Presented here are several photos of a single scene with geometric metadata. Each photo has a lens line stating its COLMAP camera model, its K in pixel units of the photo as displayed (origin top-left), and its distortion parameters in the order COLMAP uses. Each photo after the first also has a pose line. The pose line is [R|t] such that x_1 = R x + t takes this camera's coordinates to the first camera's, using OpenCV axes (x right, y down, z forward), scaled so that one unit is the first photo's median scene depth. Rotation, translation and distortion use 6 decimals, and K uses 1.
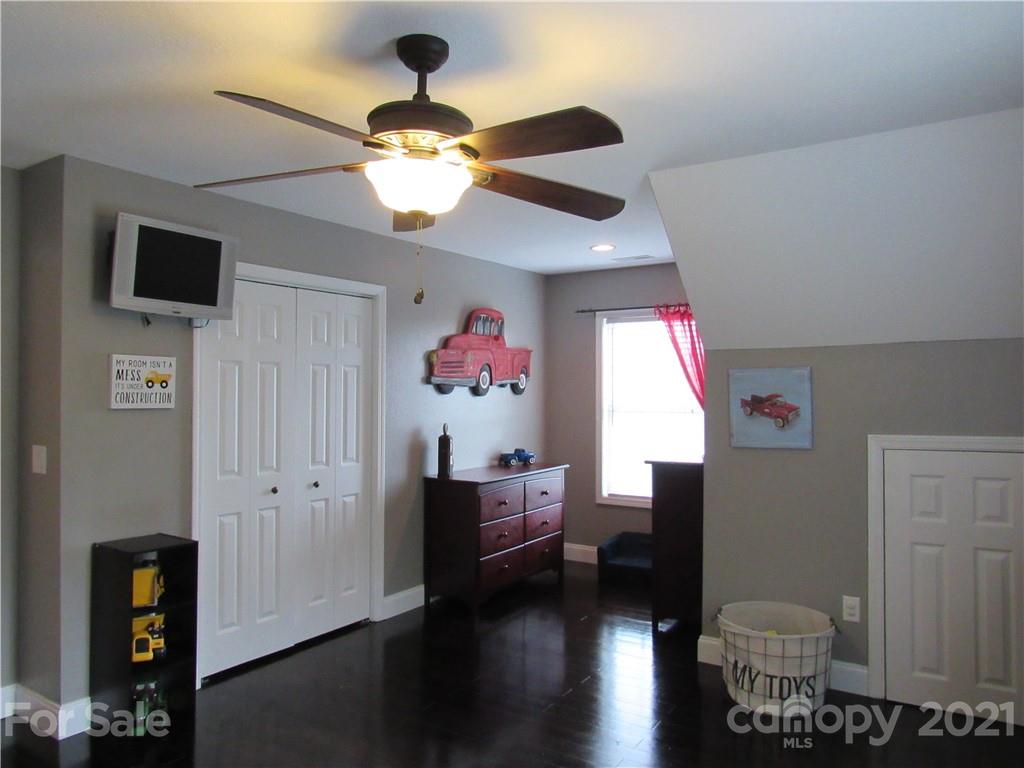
lens RADIAL K [[737.4, 0, 501.3], [0, 737.4, 381.0], [0, 0, 1]] dist [-0.019440, 0.019934]
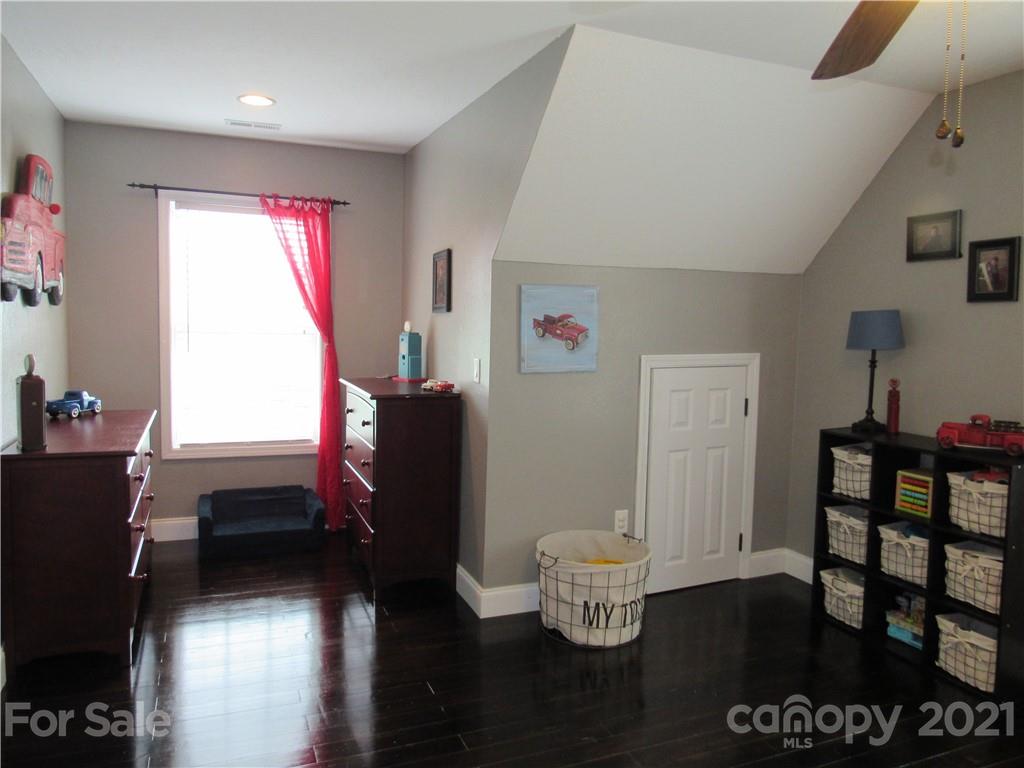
lens RADIAL K [[737.4, 0, 511.1], [0, 737.4, 382.1], [0, 0, 1]] dist [-0.019440, 0.019934]
pose [[0.564274, -0.056272, 0.823667, -0.438948], [-0.035180, 0.995129, 0.092087, 0.019662], [-0.824838, -0.080939, 0.559546, 0.523147]]
